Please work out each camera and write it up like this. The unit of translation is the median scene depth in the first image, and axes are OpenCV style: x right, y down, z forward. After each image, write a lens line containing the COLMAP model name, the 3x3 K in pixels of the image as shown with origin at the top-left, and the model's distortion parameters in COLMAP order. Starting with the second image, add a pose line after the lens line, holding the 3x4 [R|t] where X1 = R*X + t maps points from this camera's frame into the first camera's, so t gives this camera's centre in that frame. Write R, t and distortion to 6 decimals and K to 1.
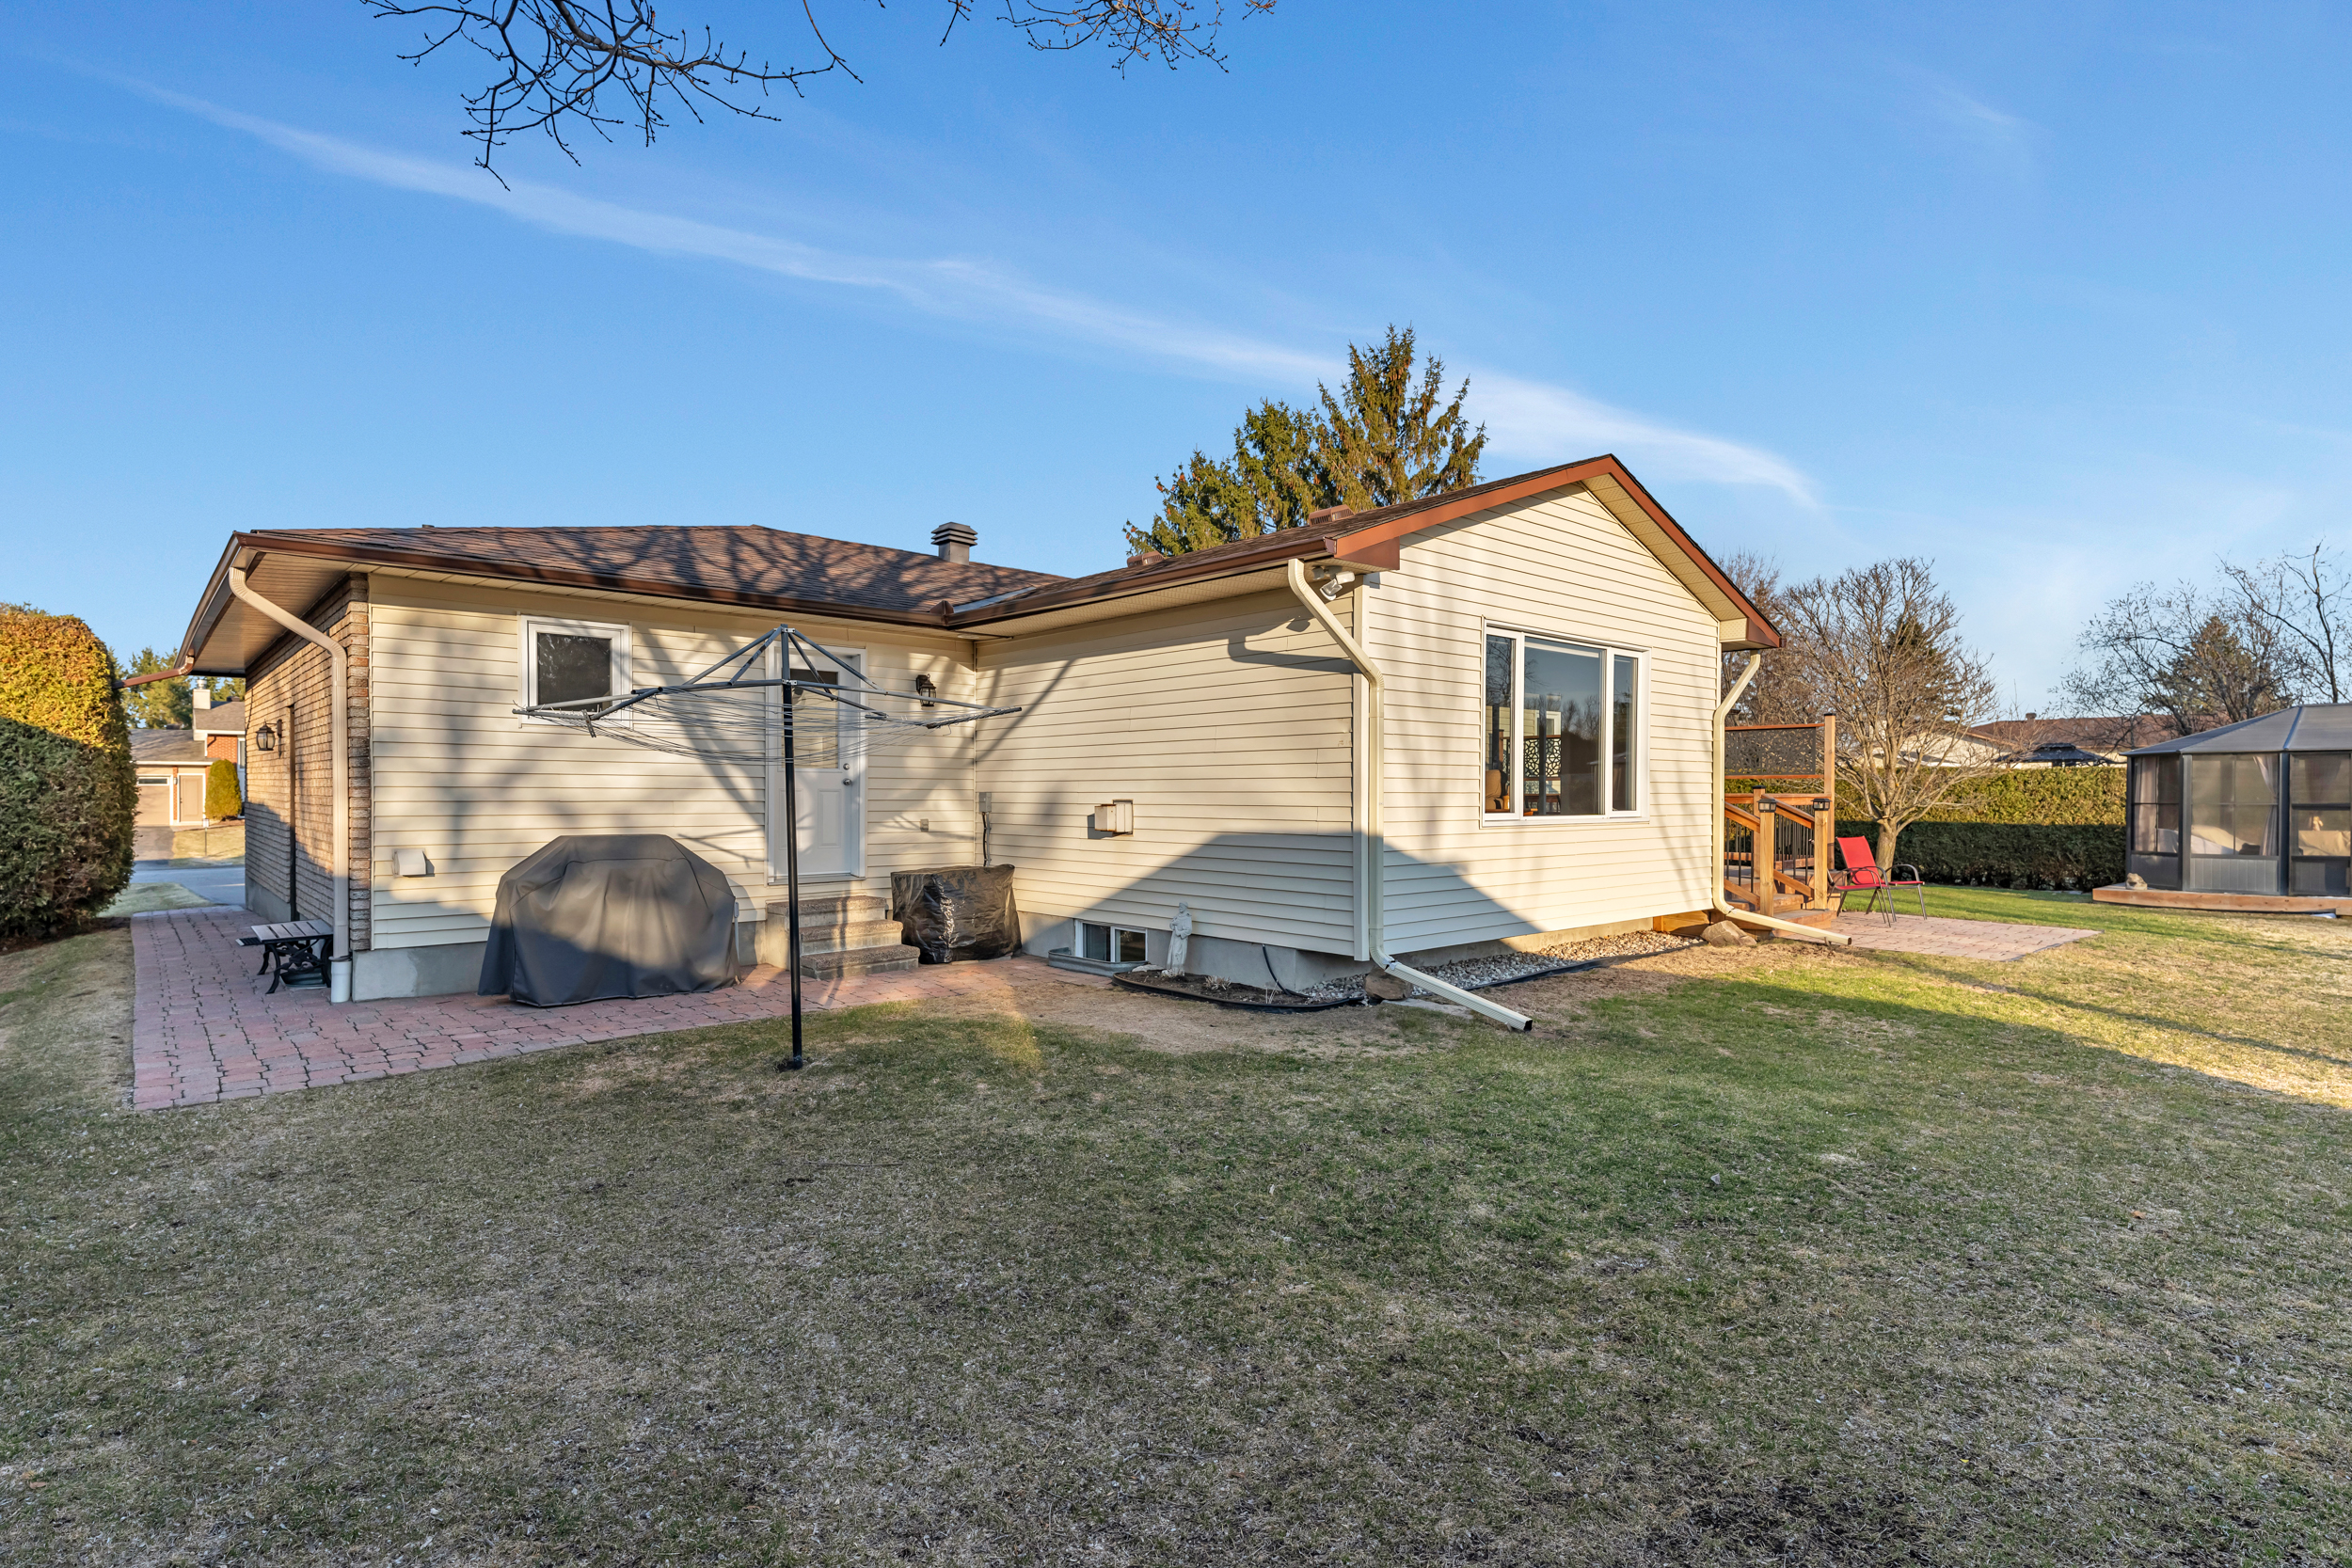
lens RADIAL K [[1151.2, 0, 1176.0], [0, 1151.2, 784.0], [0, 0, 1]] dist [0.000715, 0.000080]
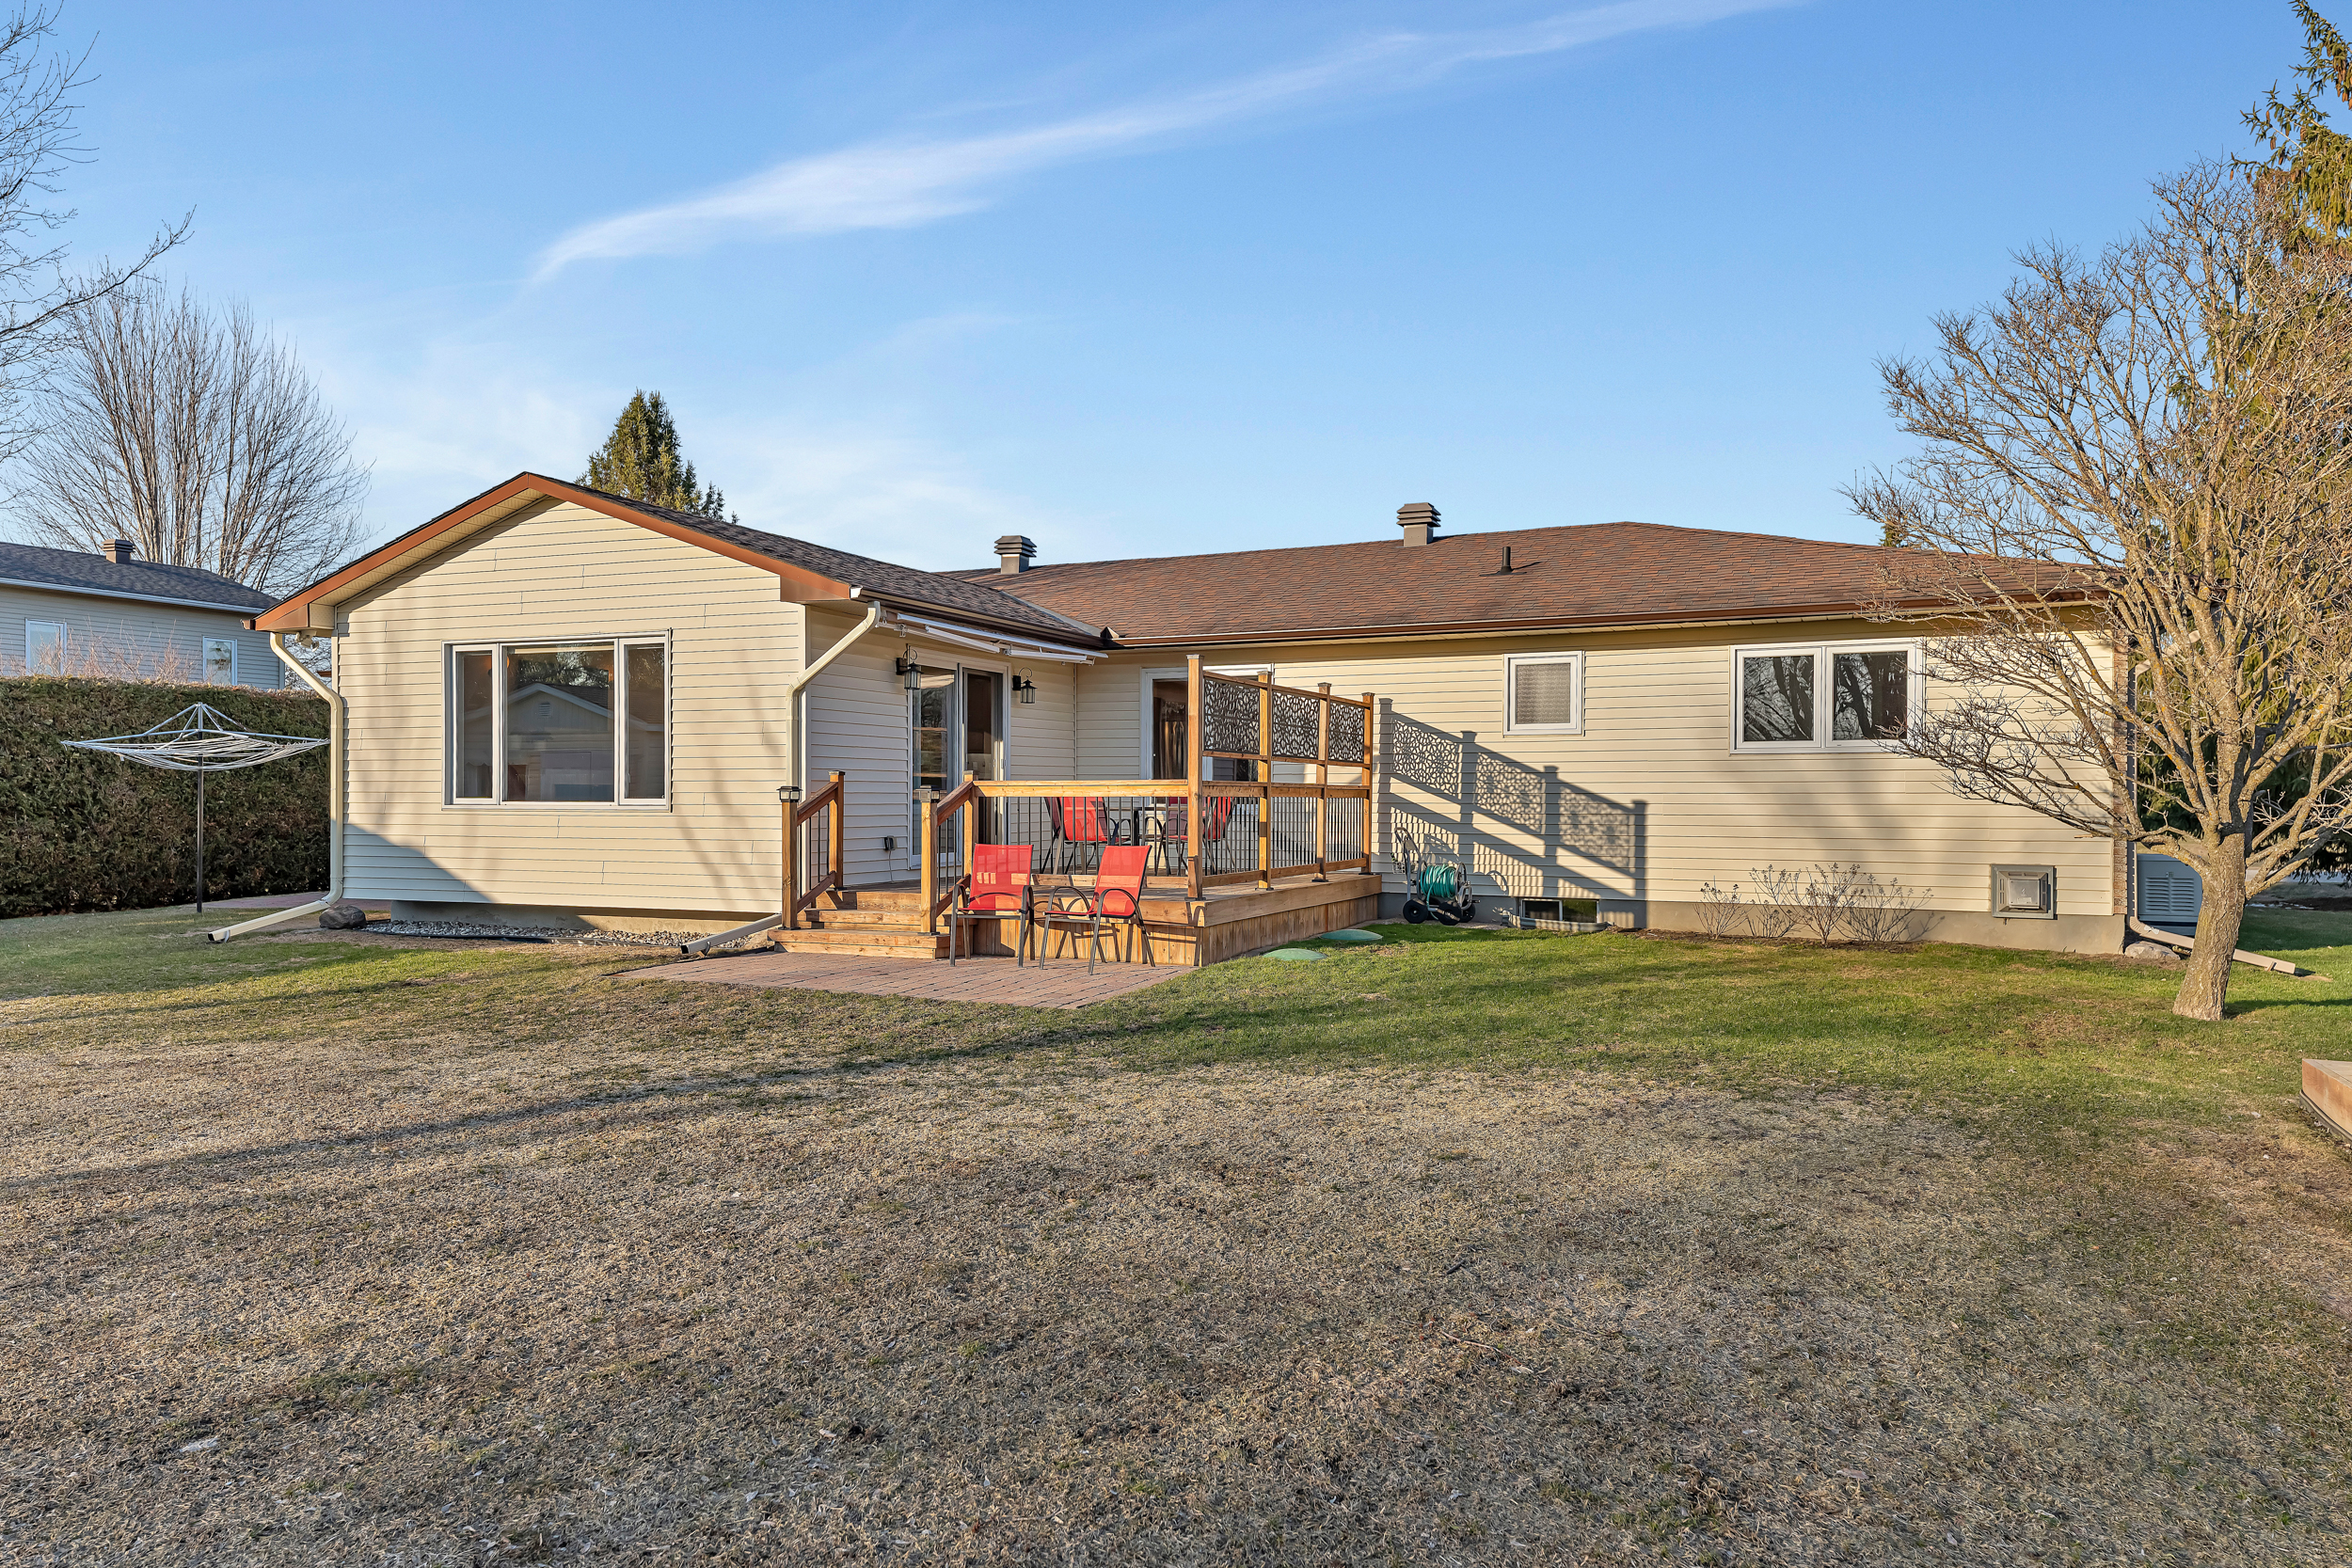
lens RADIAL K [[1581.2, 0, 1176.0], [0, 1581.2, 784.0], [0, 0, 1]] dist [0.118282, -0.118986]
pose [[0.412746, -0.011669, -0.910772, 2.077974], [0.001721, 0.999926, -0.012032, 0.030901], [0.910845, 0.003399, 0.412735, 0.958636]]
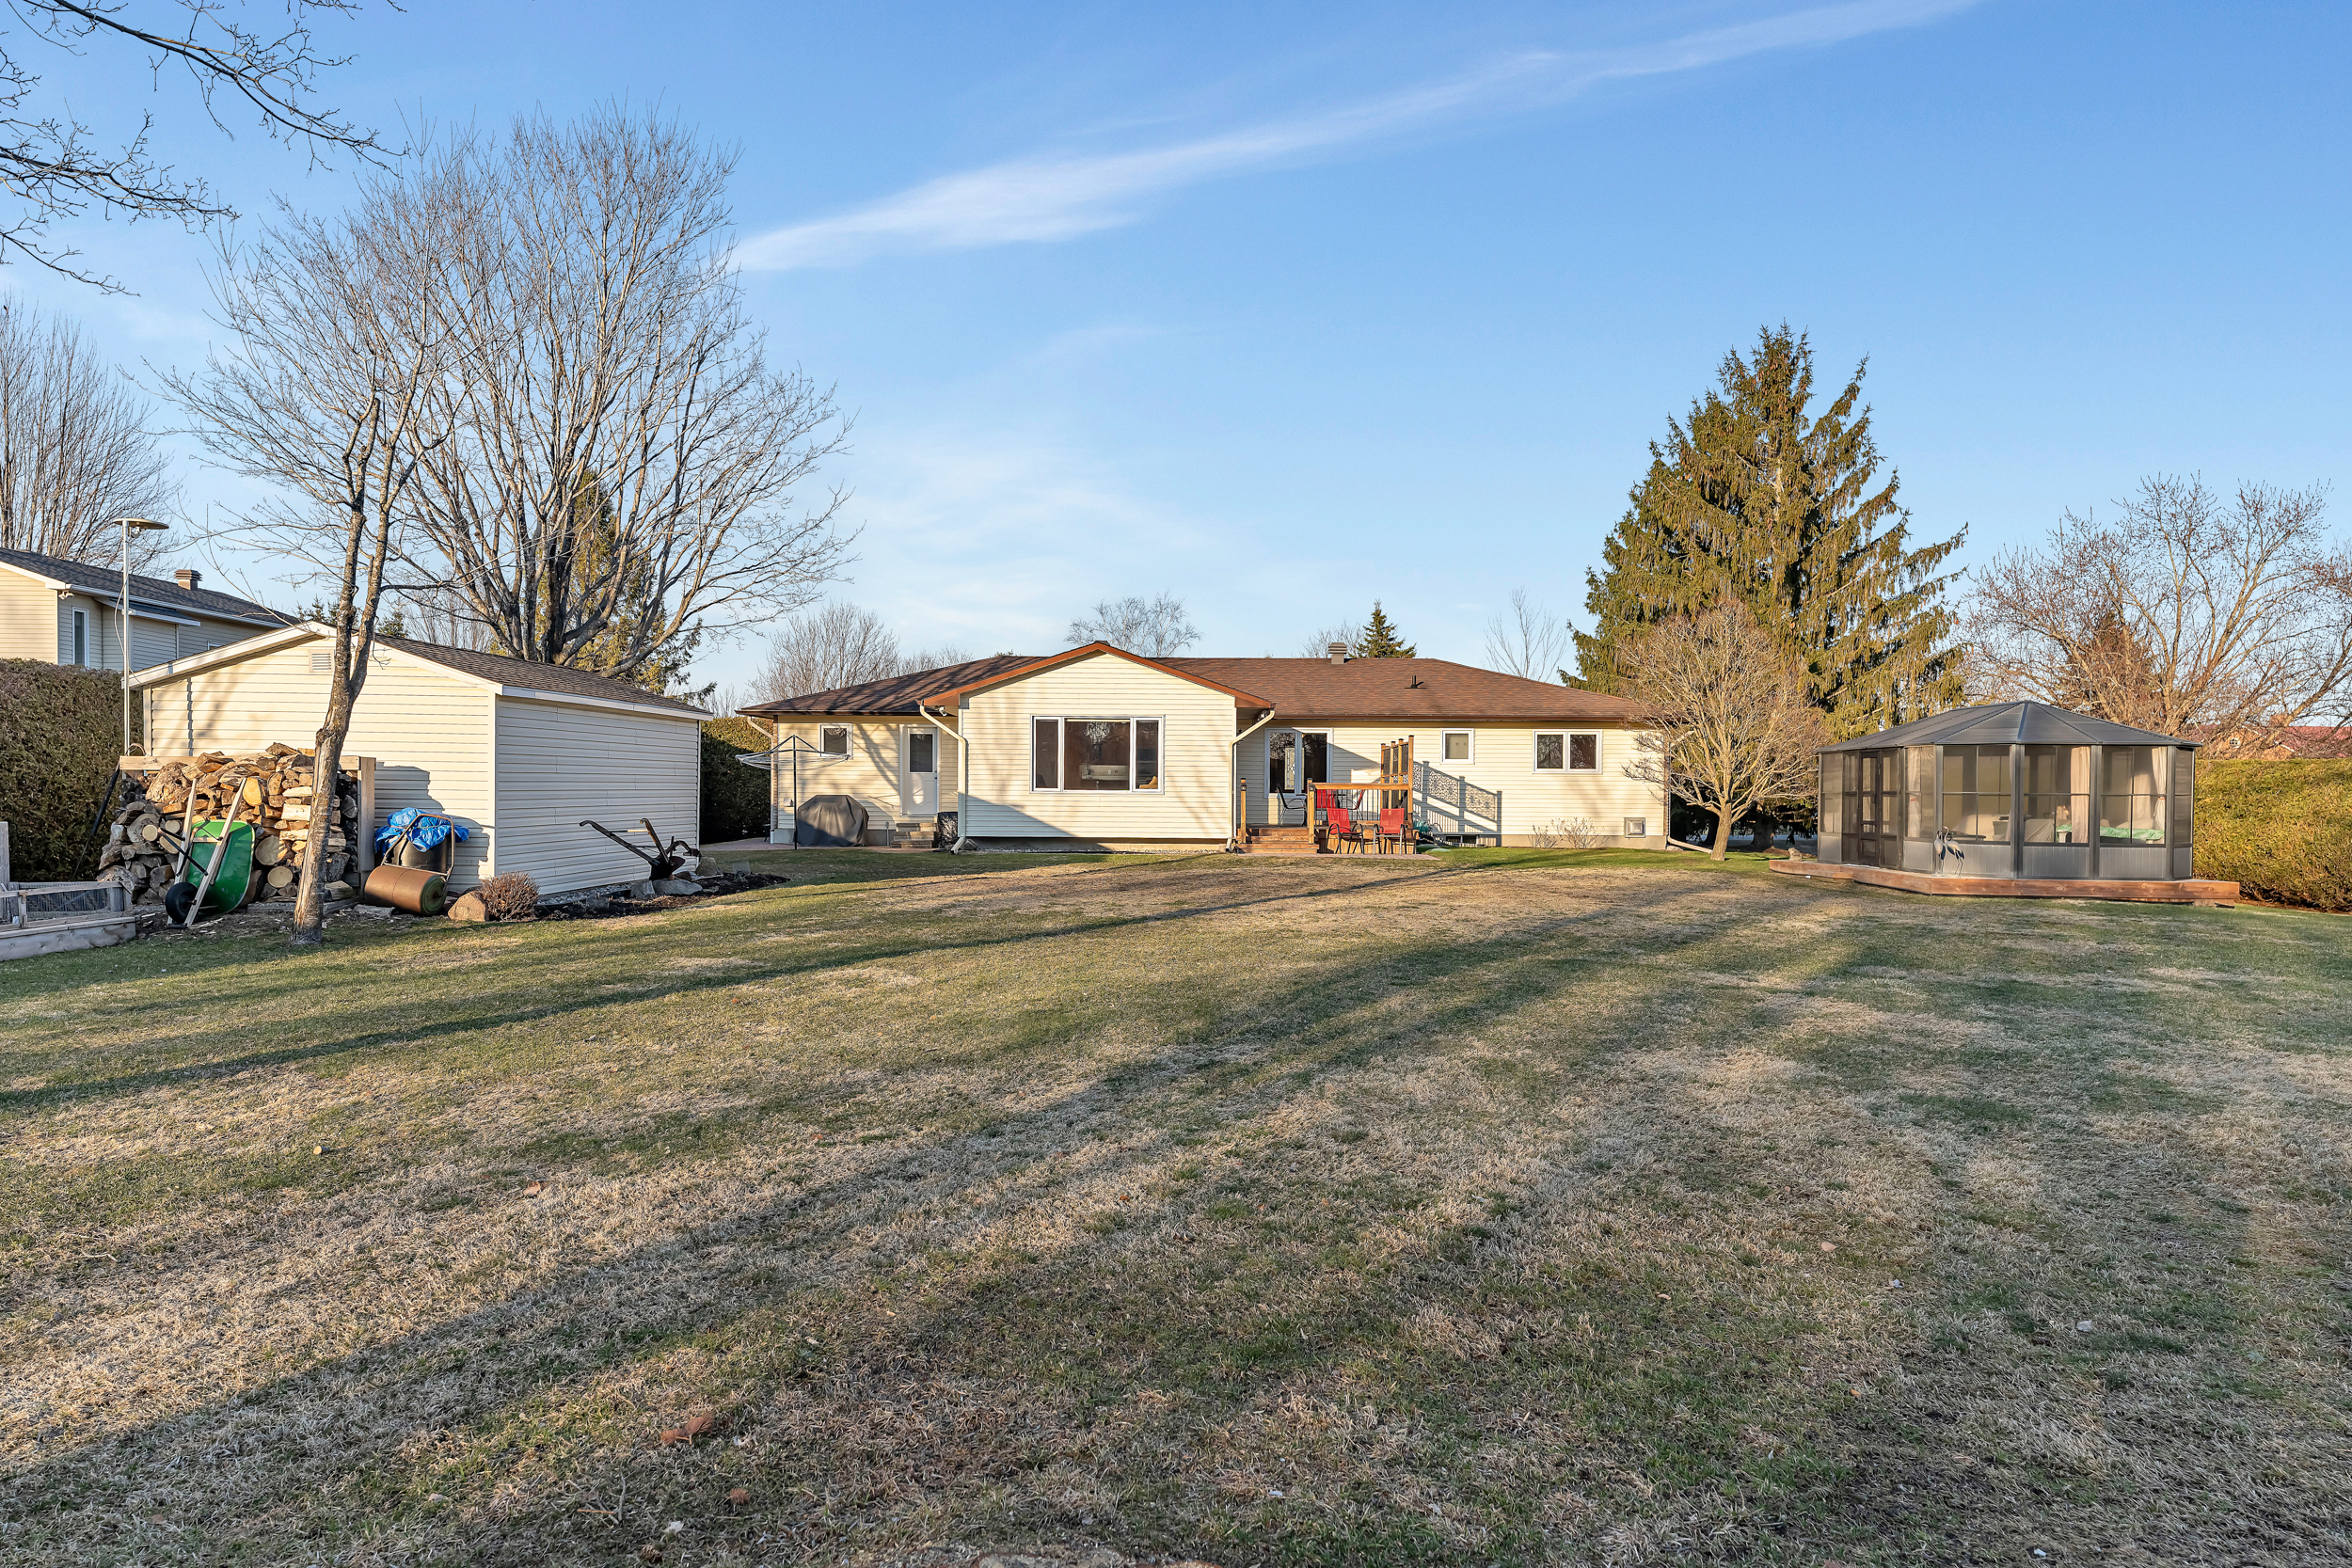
lens RADIAL K [[1581.2, 0, 1176.0], [0, 1581.2, 784.0], [0, 0, 1]] dist [0.118282, -0.118986]
pose [[0.732912, 0.000832, -0.680323, 2.881674], [-0.004265, 0.999985, -0.003371, 0.026211], [0.680310, 0.005372, 0.732905, -1.403386]]
